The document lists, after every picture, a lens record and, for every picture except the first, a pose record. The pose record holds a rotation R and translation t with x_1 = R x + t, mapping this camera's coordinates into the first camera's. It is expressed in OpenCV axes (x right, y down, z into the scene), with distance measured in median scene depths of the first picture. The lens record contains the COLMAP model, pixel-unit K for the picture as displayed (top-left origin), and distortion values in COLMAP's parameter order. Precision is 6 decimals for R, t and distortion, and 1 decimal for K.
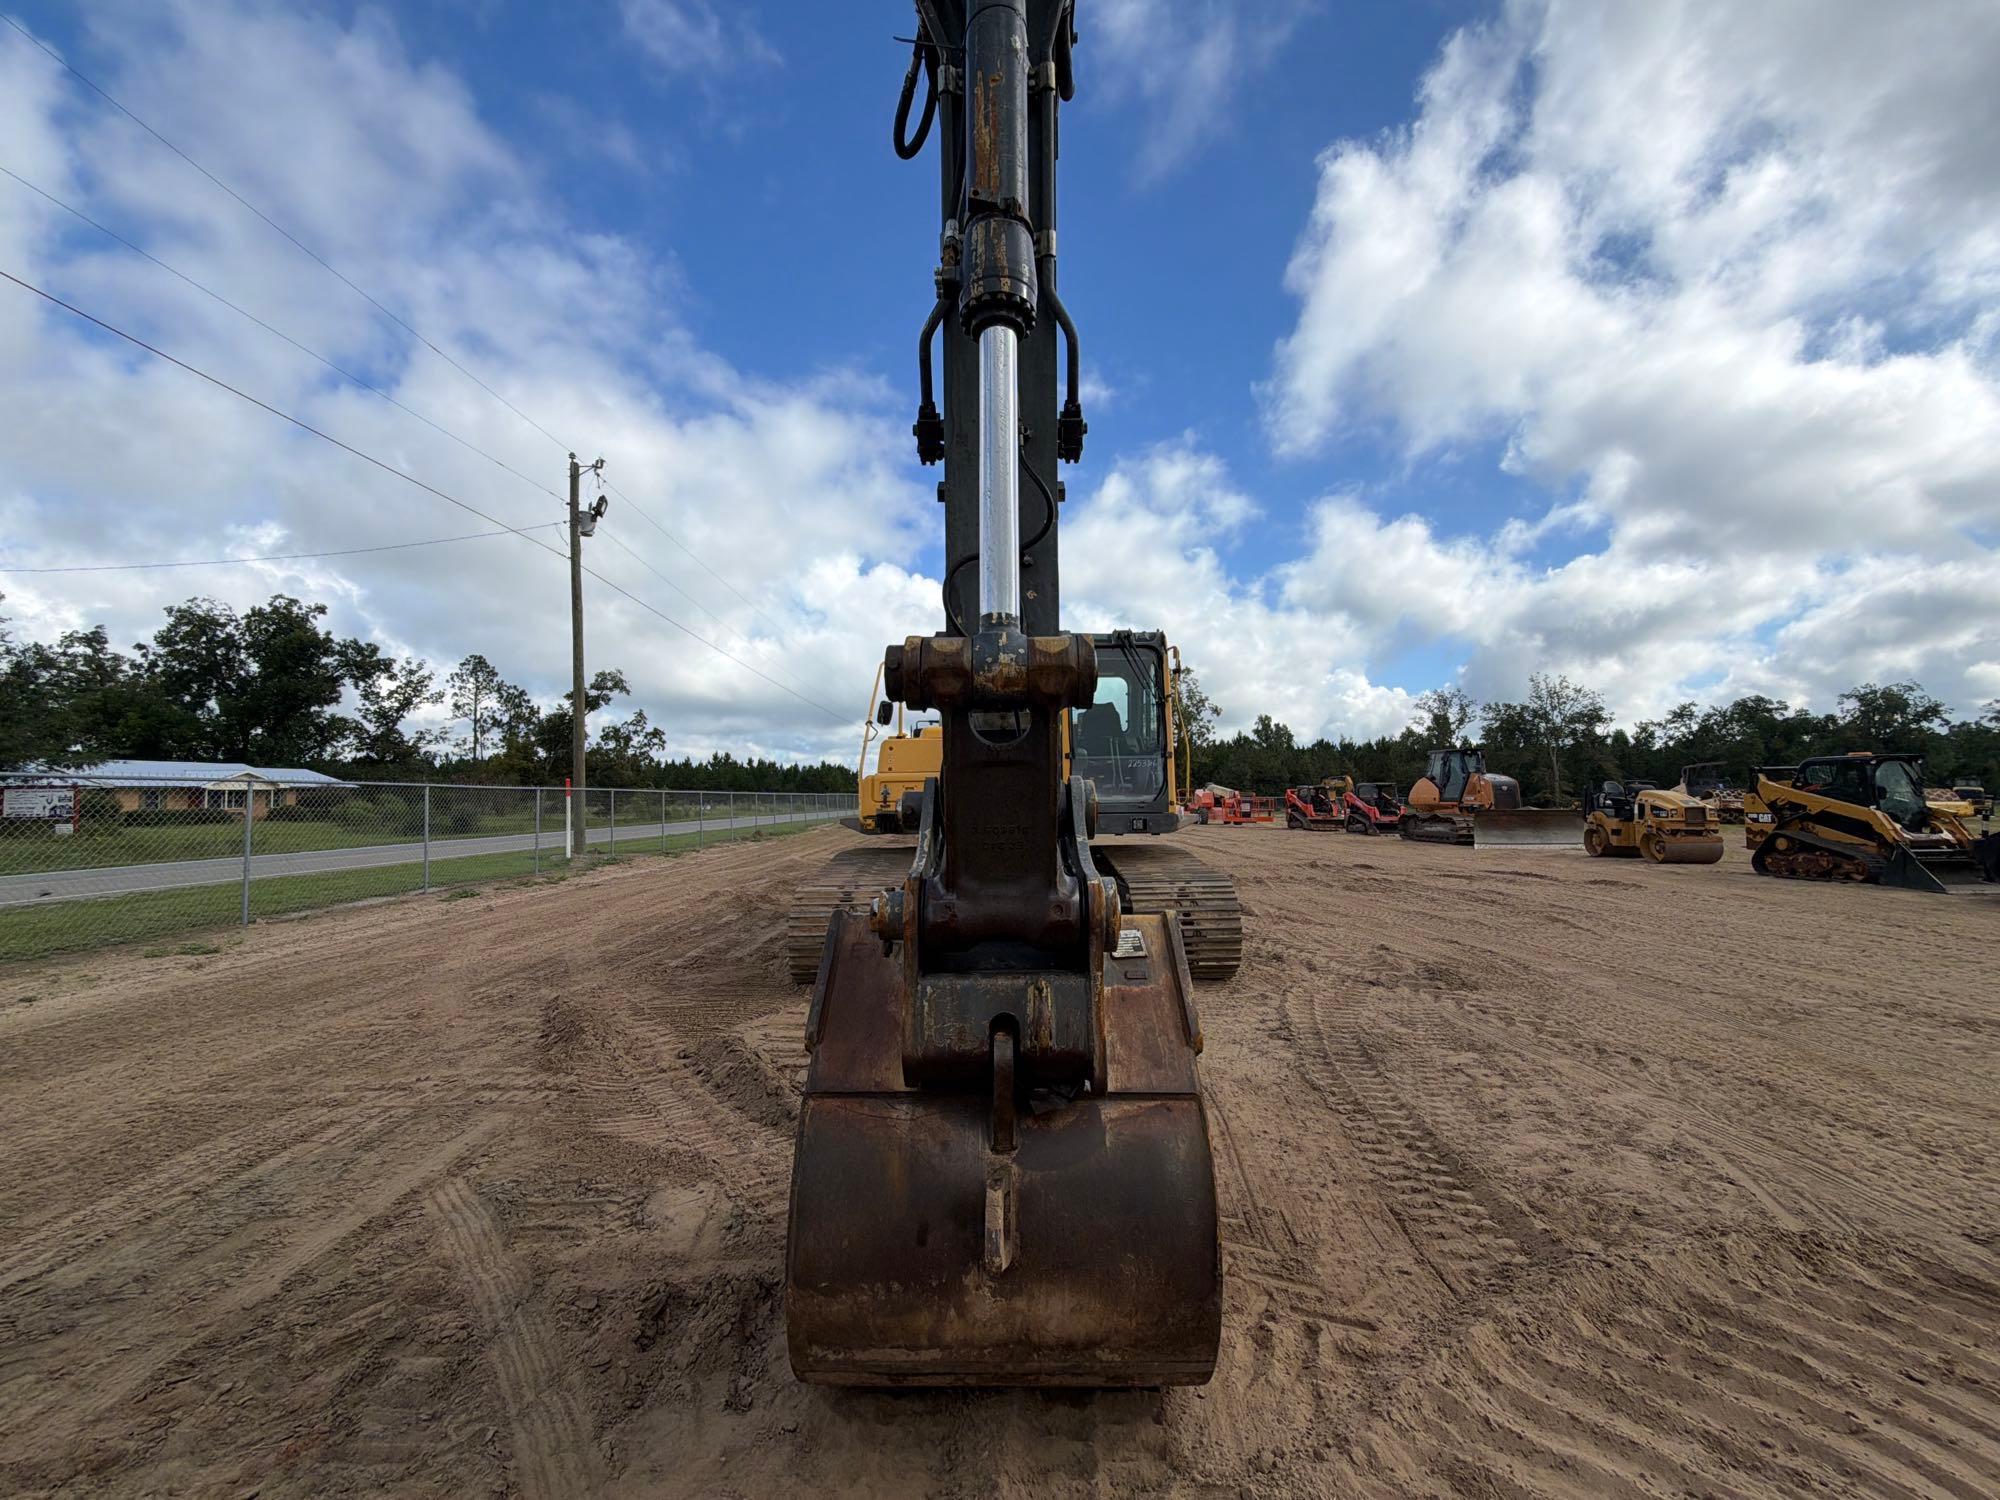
lens RADIAL K [[787.8, 0, 1002.2], [0, 787.8, 730.9], [0, 0, 1]] dist [0.007458, -0.000288]
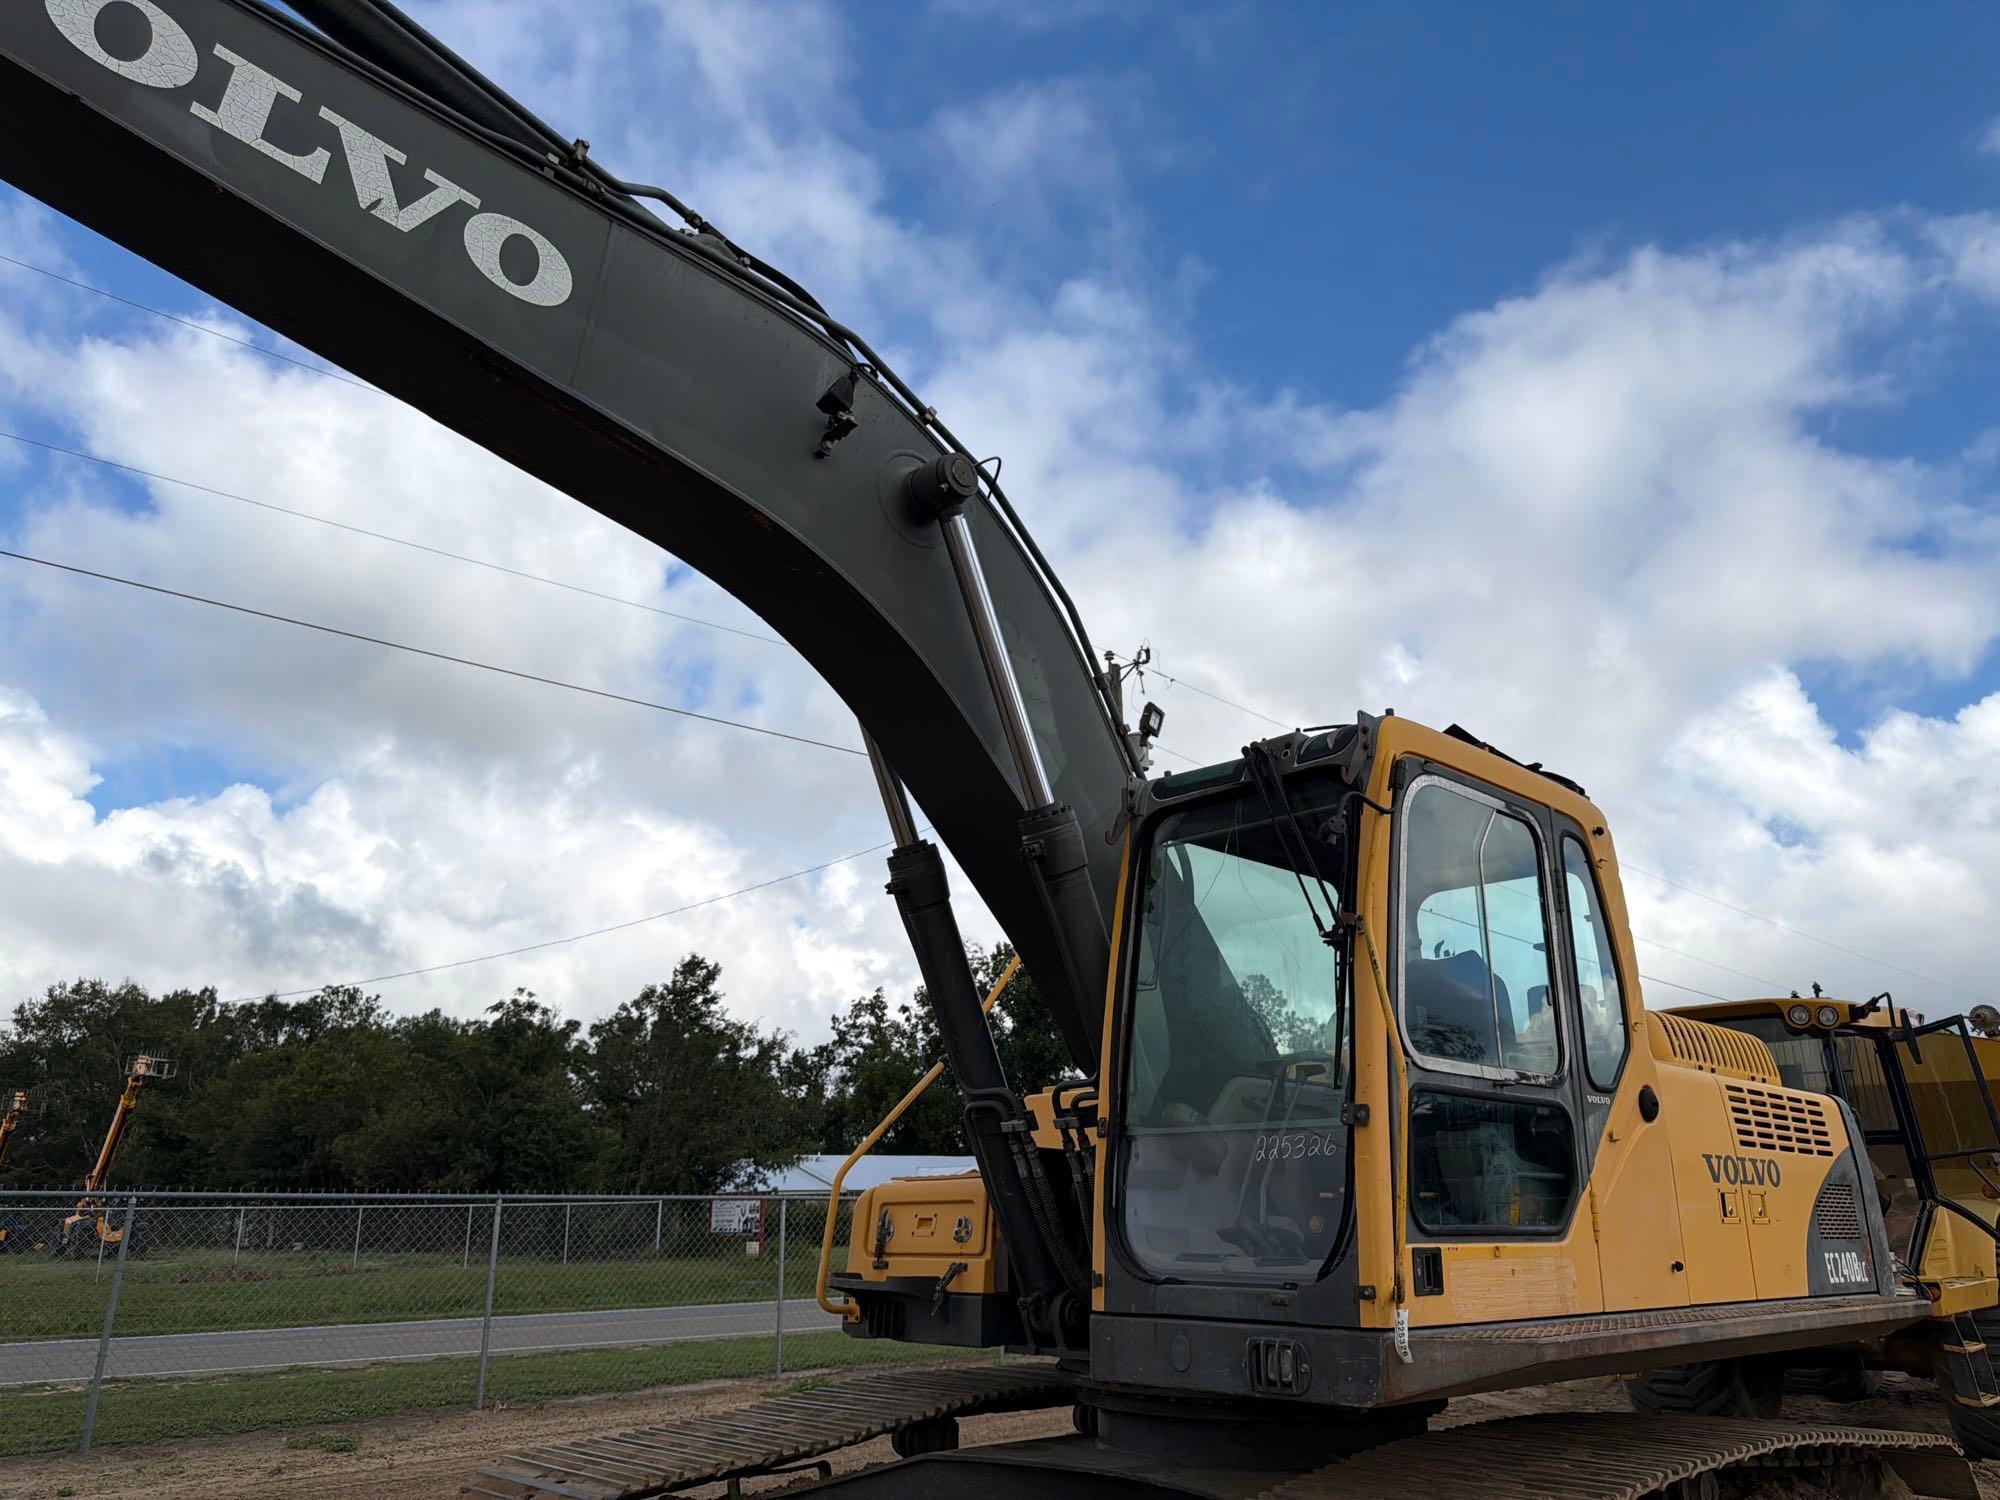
lens RADIAL K [[1412.6, 0, 1016.9], [0, 1412.6, 765.2], [0, 0, 1]] dist [0.097542, -0.147199]
pose [[0.700899, -0.208330, -0.682158, 0.038952], [0.058343, 0.969934, -0.236271, 0.001480], [0.710870, 0.125803, 0.691981, 0.036890]]
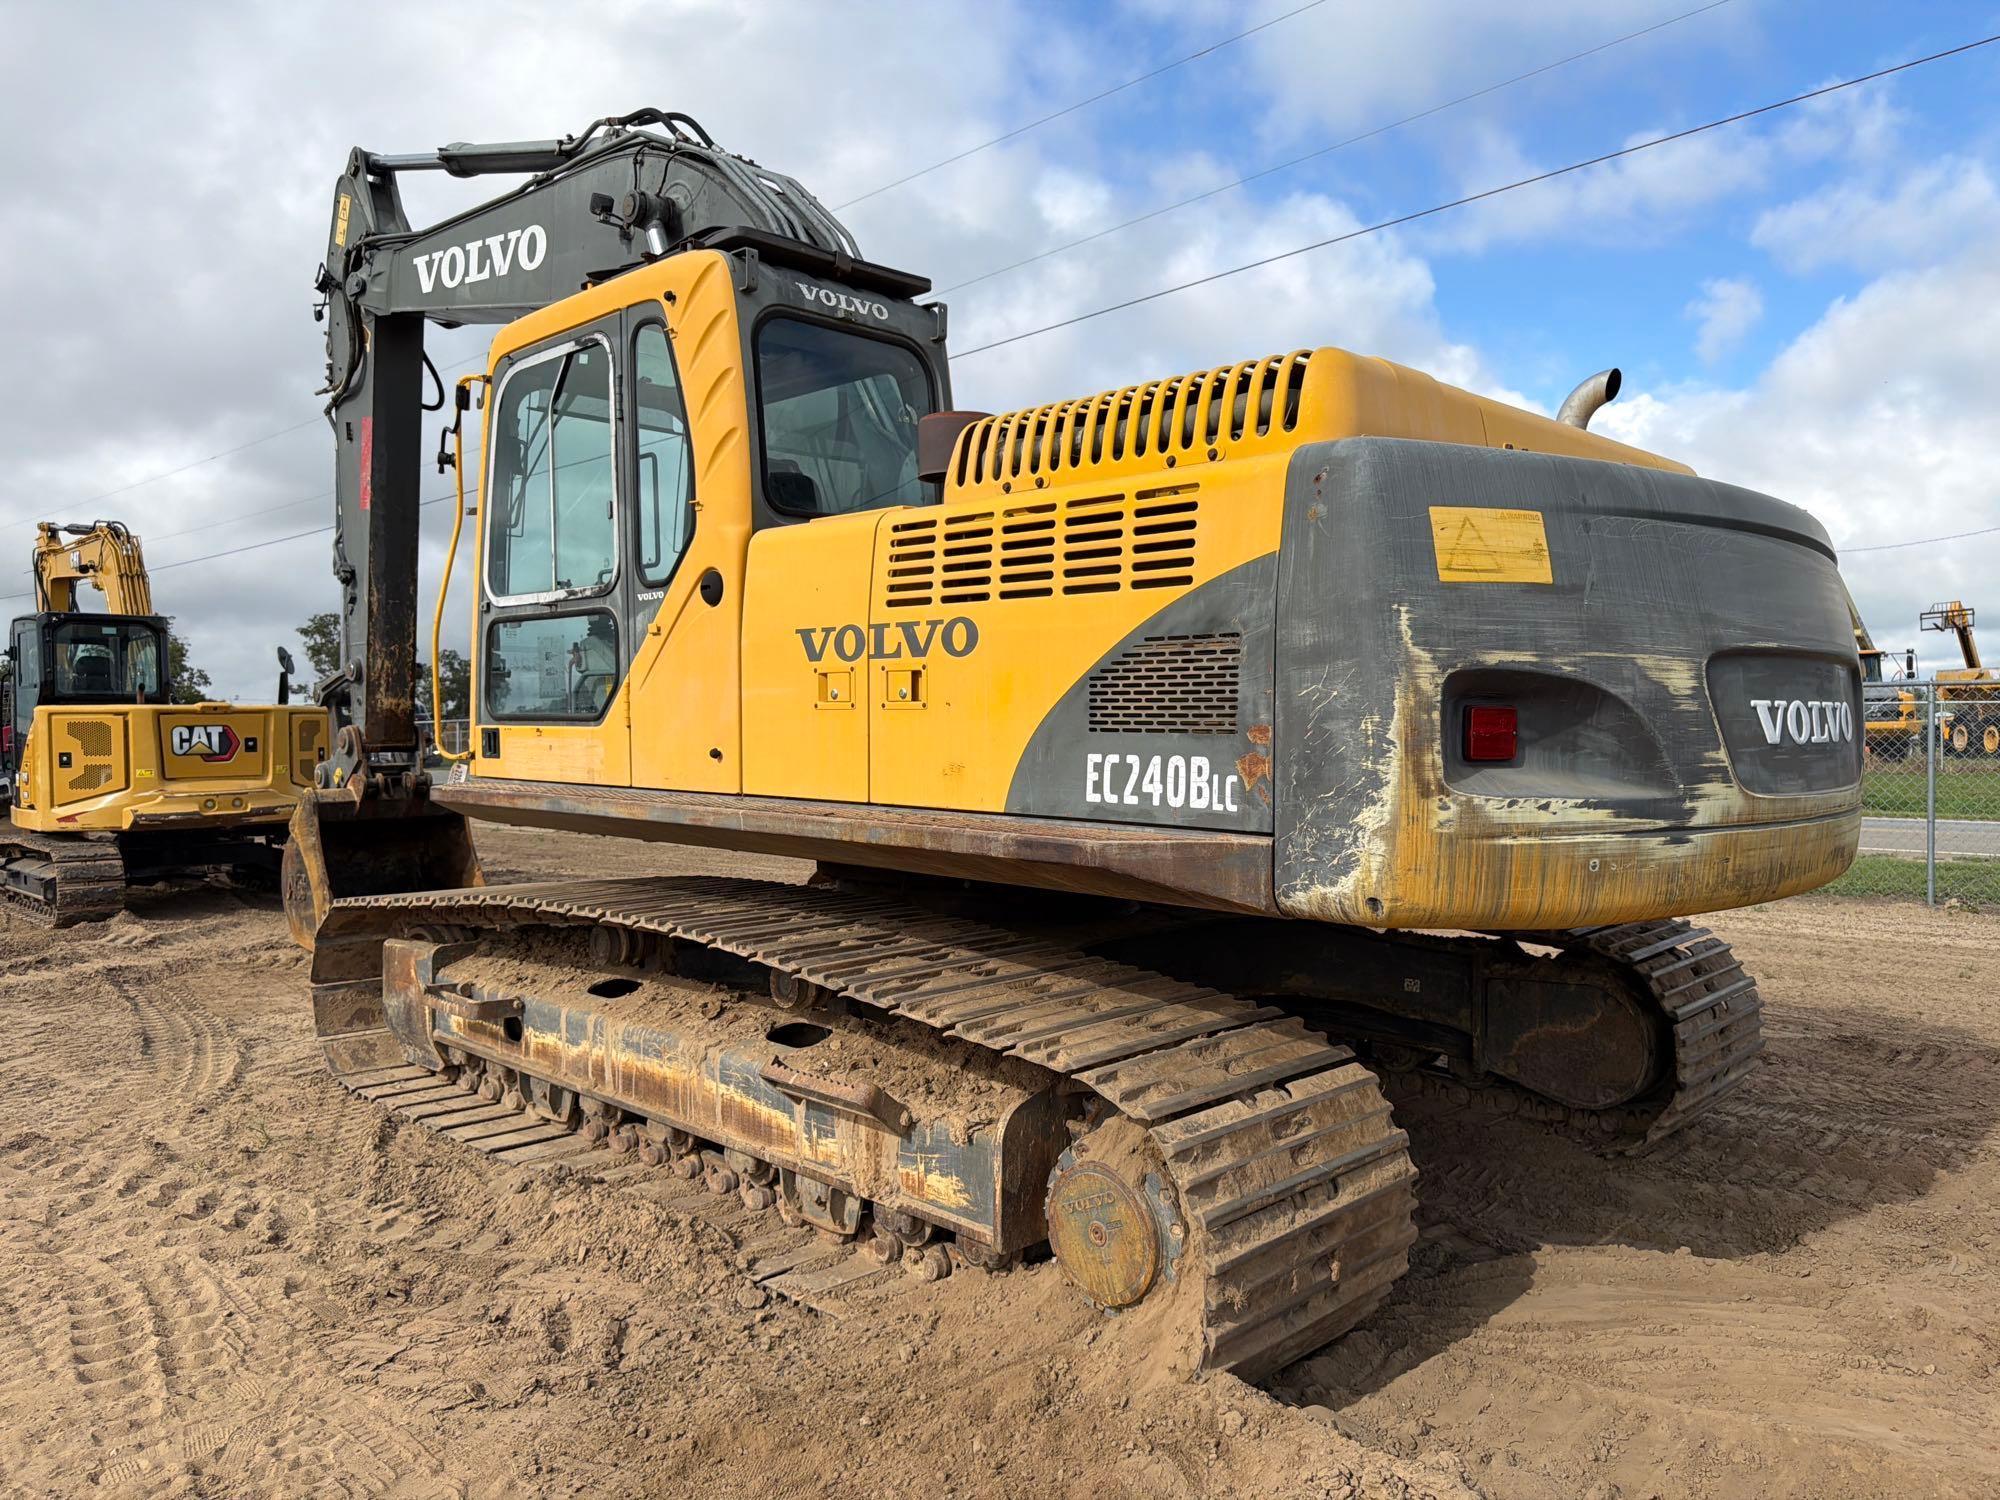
lens RADIAL K [[1412.6, 0, 1016.9], [0, 1412.6, 765.2], [0, 0, 1]] dist [0.097542, -0.147199]
pose [[-0.688830, 0.036258, -0.724016, 0.044573], [0.074821, 0.996970, -0.021258, 0.010059], [0.721051, -0.068815, -0.689456, 0.129233]]
